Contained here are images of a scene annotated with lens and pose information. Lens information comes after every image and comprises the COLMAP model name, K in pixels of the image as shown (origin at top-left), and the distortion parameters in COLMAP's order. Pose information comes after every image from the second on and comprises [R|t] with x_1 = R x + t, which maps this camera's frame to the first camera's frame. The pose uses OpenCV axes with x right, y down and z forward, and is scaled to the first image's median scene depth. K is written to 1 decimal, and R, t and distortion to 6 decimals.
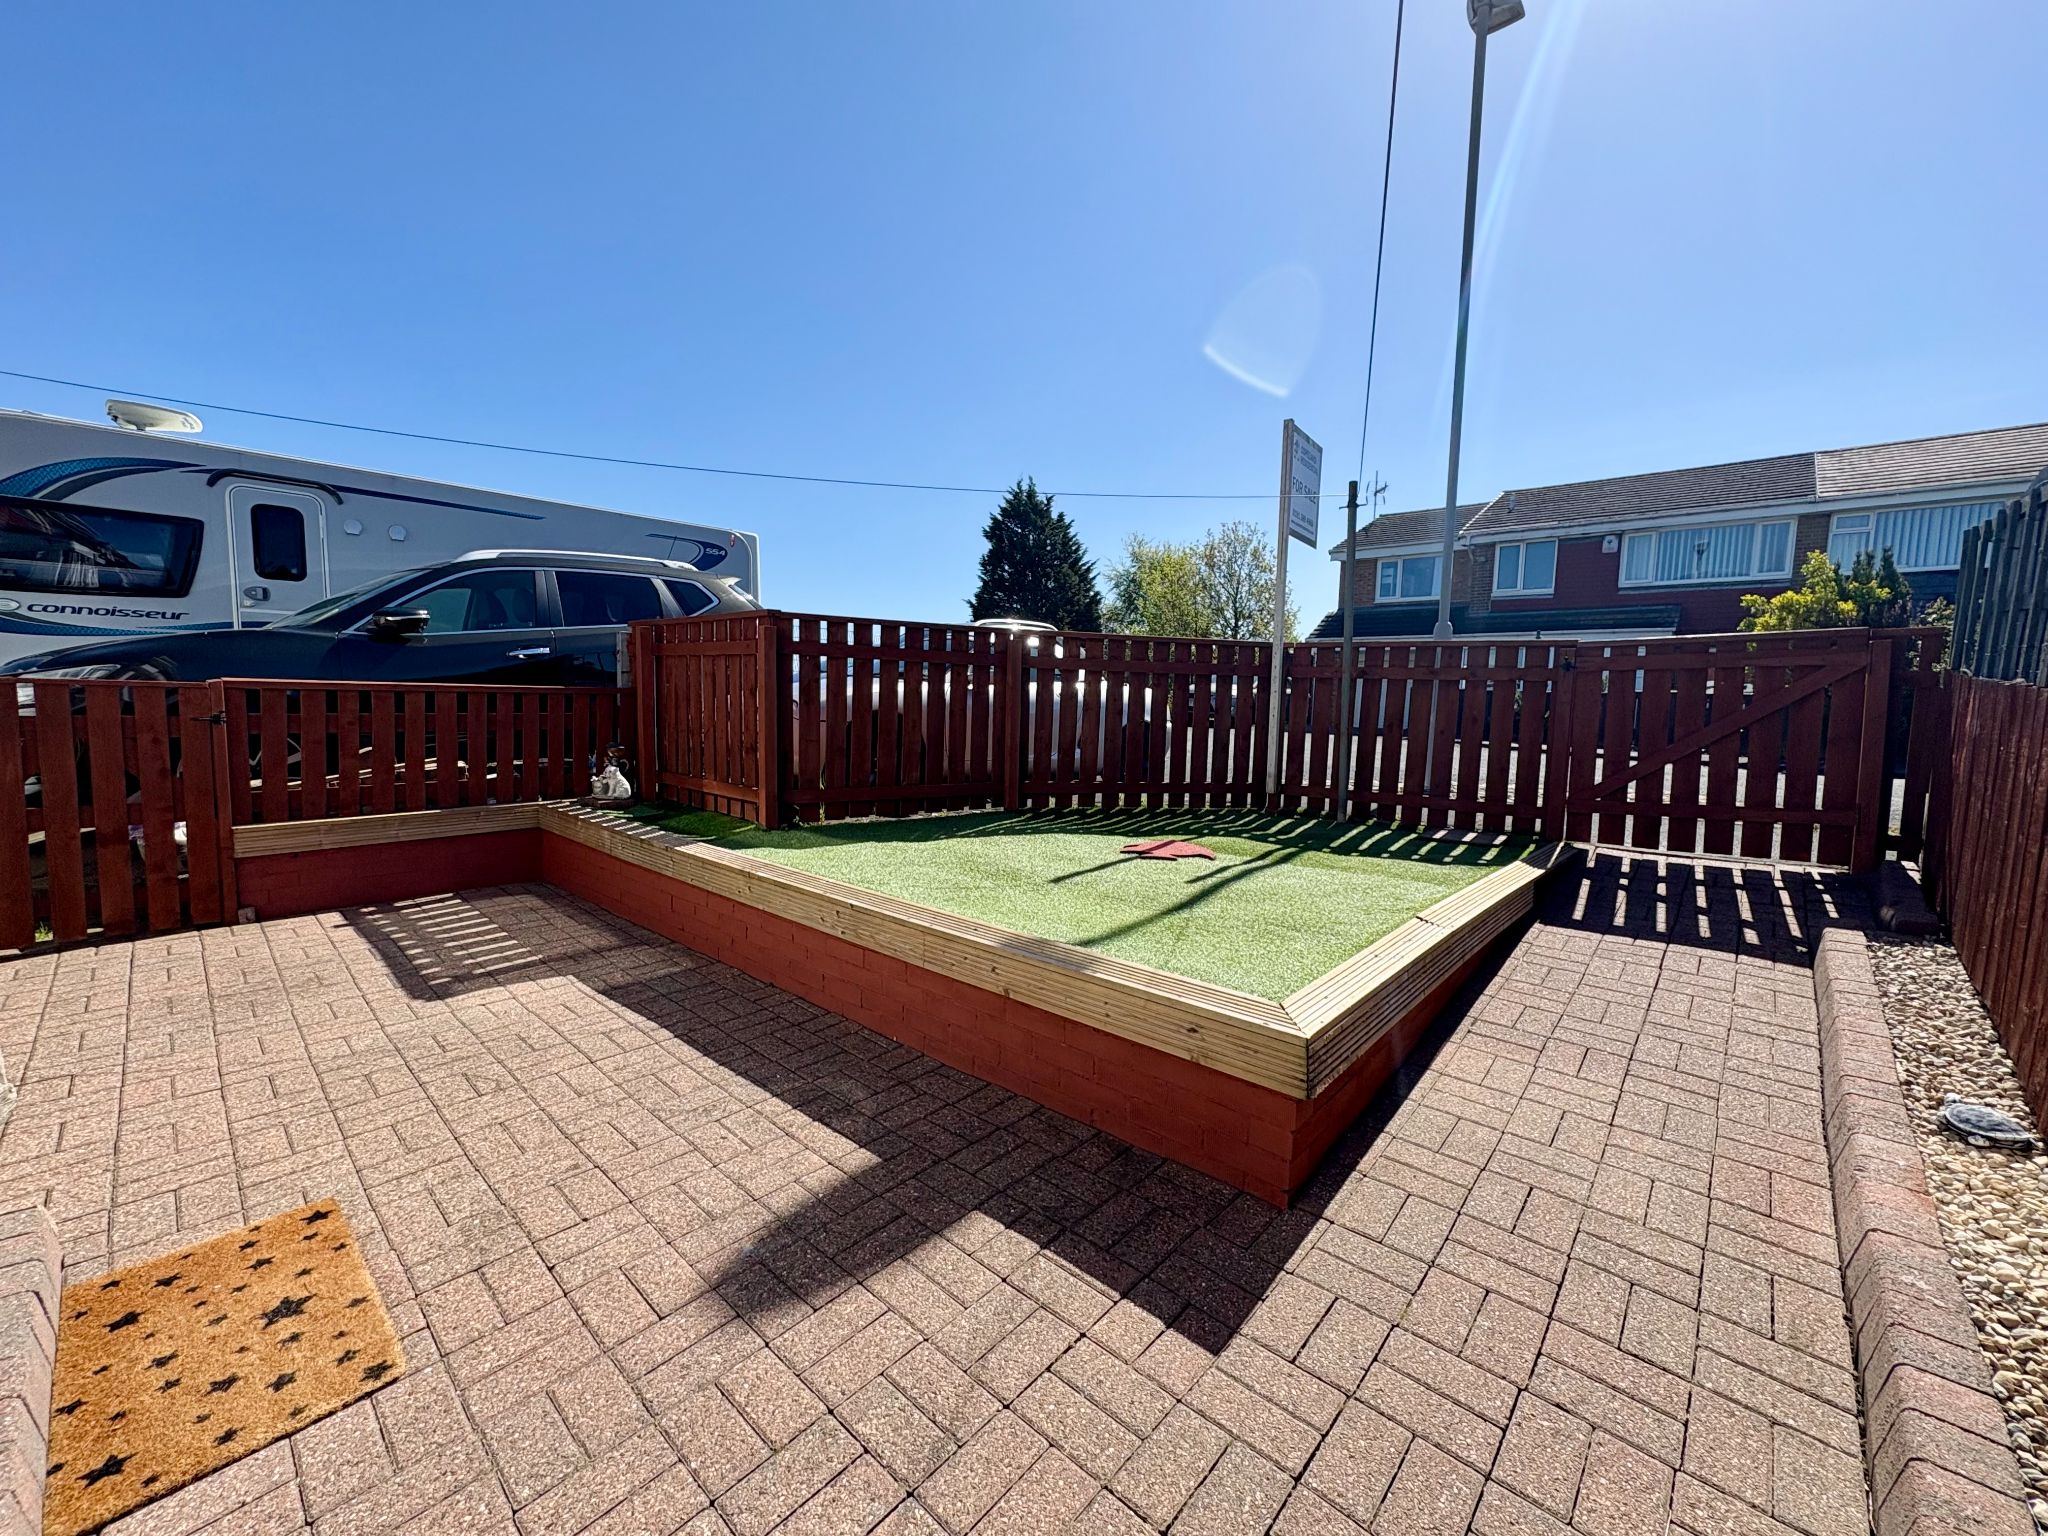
lens RADIAL K [[815.9, 0, 1018.3], [0, 815.9, 771.5], [0, 0, 1]] dist [-0.000001, 0.000064]
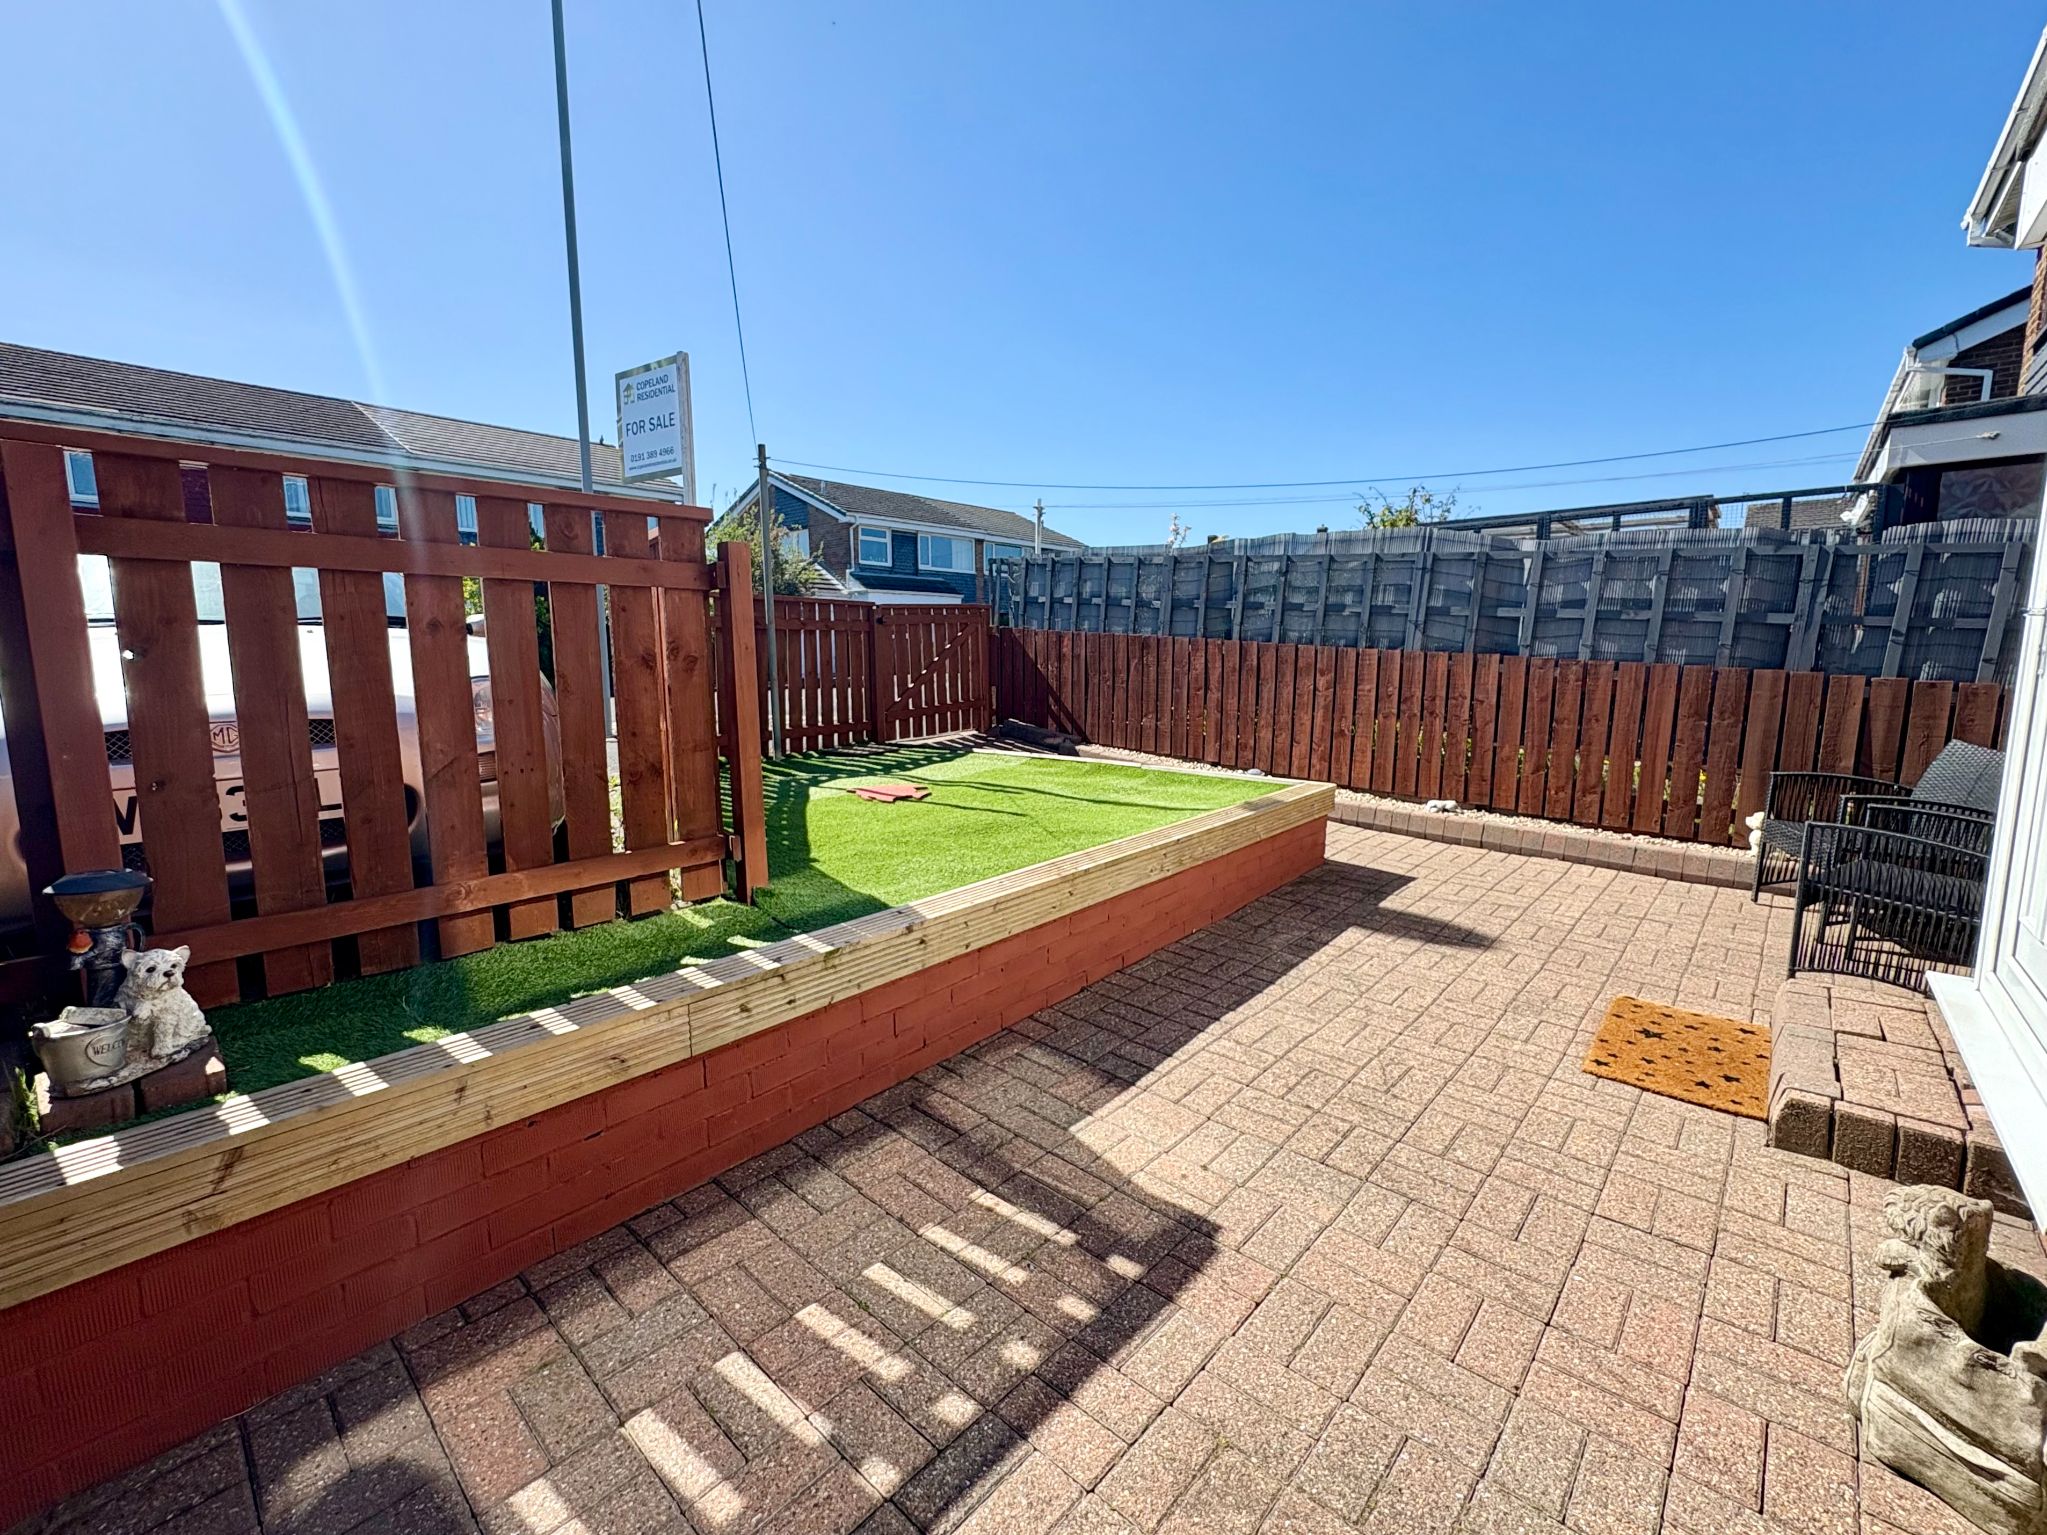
lens RADIAL K [[901.3, 0, 1025.8], [0, 901.3, 785.3], [0, 0, 1]] dist [0.001135, 0.000224]
pose [[-0.038264, -0.173324, 0.984121, -1.183036], [0.102112, 0.979009, 0.176394, -0.123653], [-0.994037, 0.107240, -0.019762, 1.036869]]
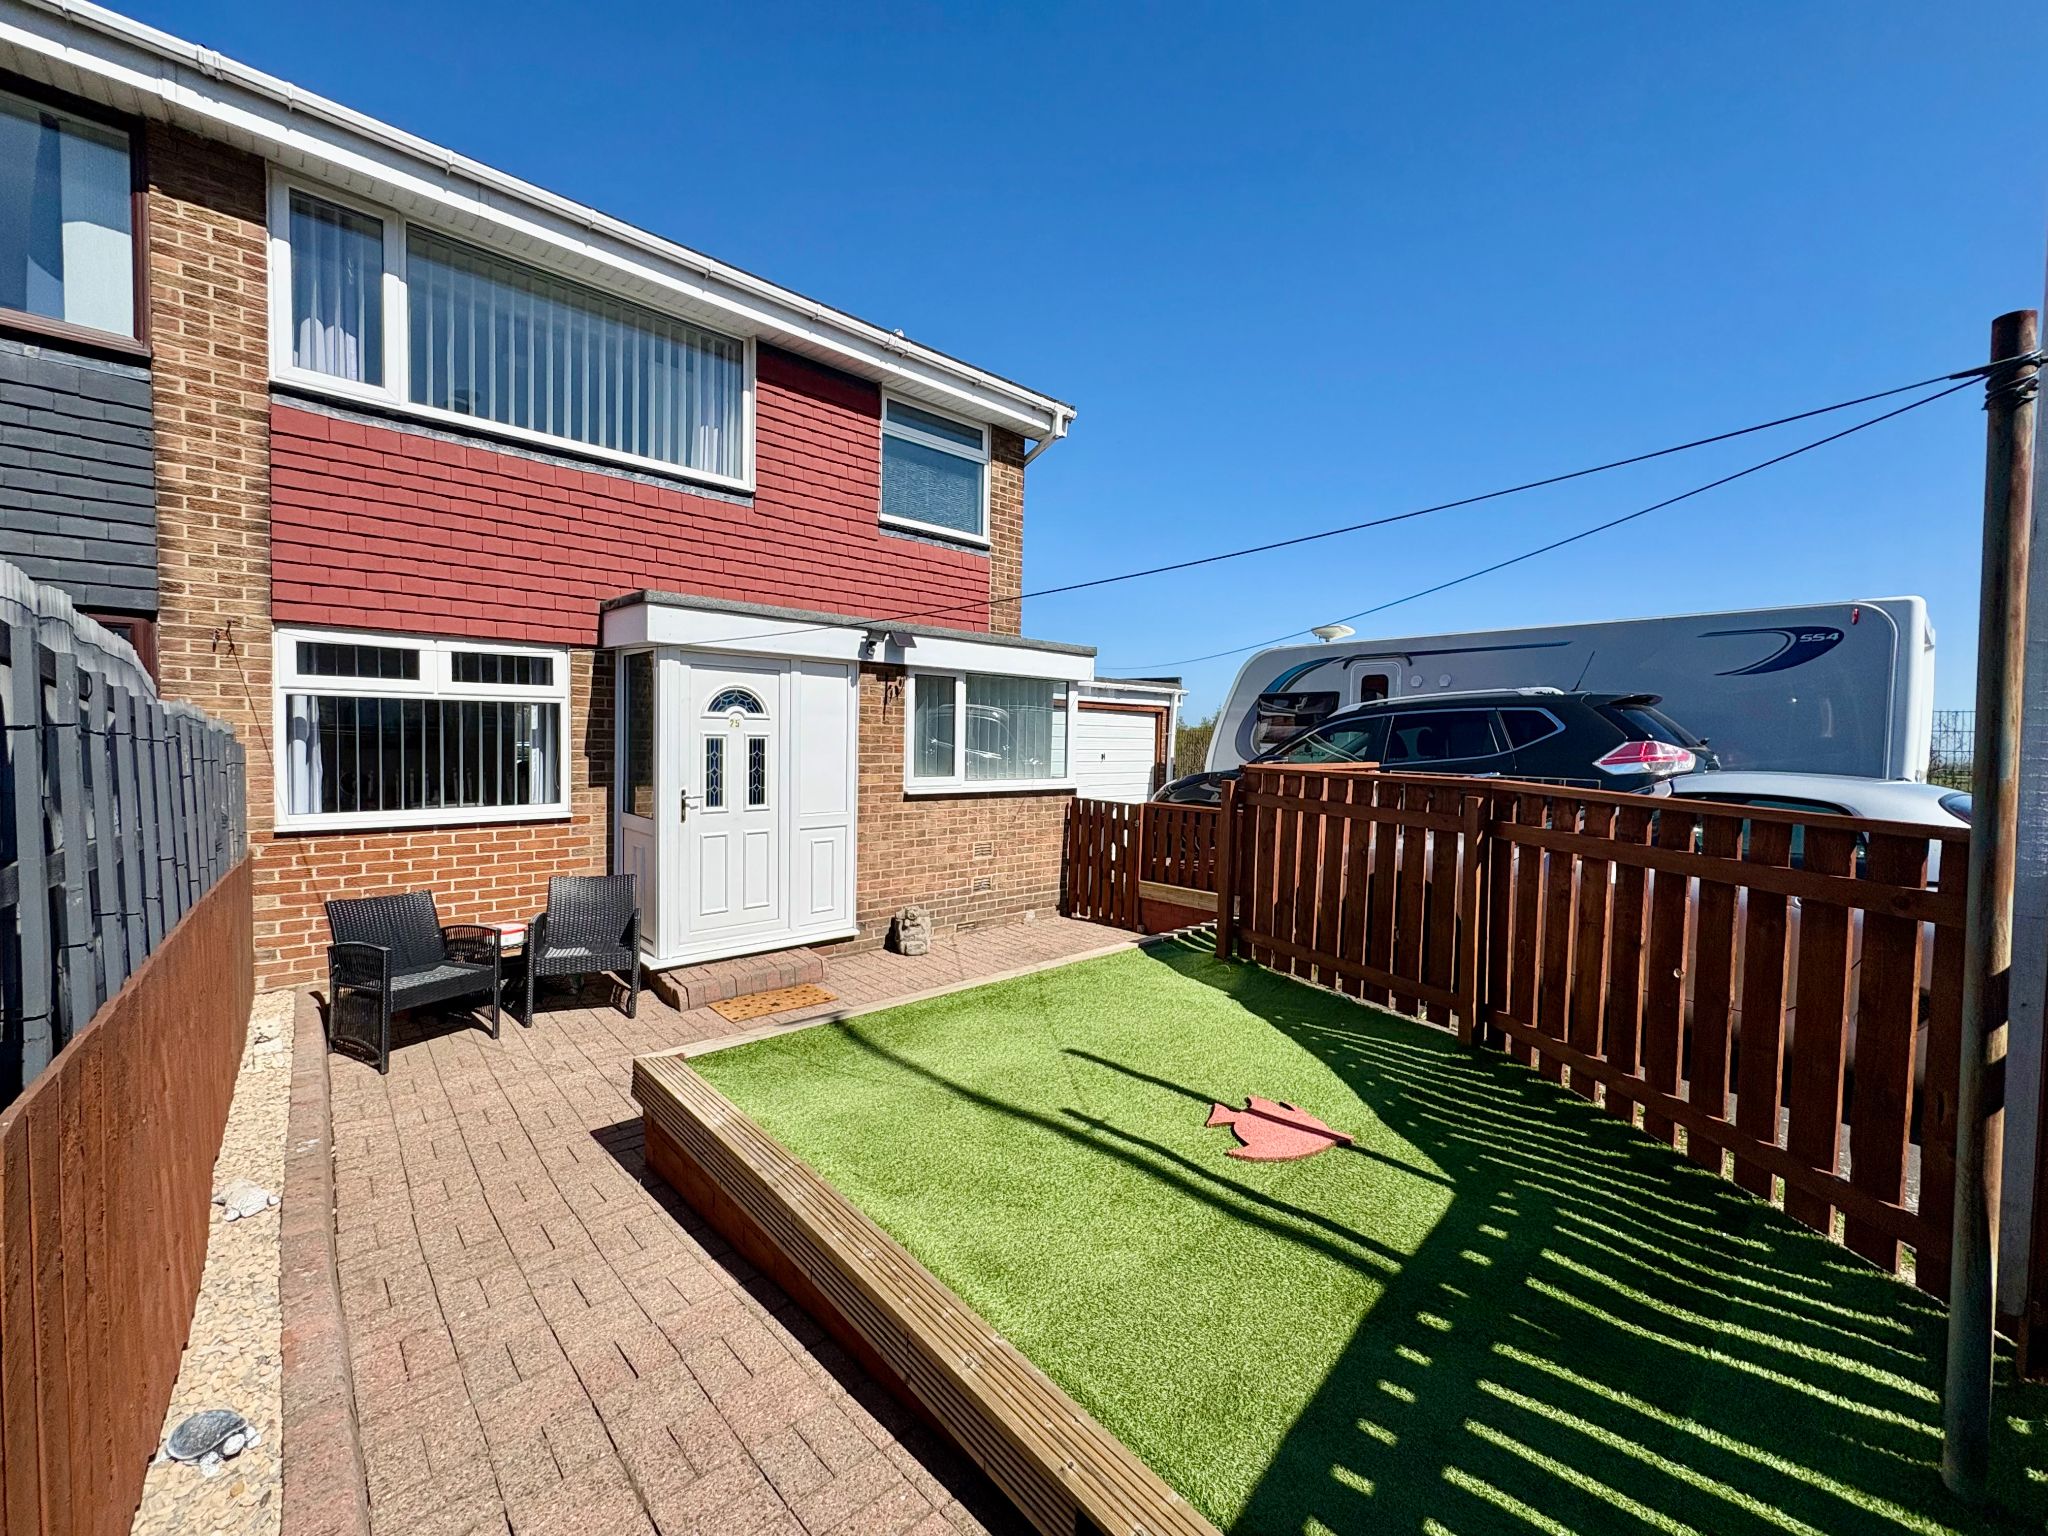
lens RADIAL K [[809.7, 0, 1019.5], [0, 809.7, 765.3], [0, 0, 1]] dist [0.002736, -0.000111]
pose [[-0.097898, 0.011678, -0.995128, 1.089170], [-0.117771, 0.992769, 0.023236, -0.243425], [0.988203, 0.119472, -0.095815, 1.031765]]
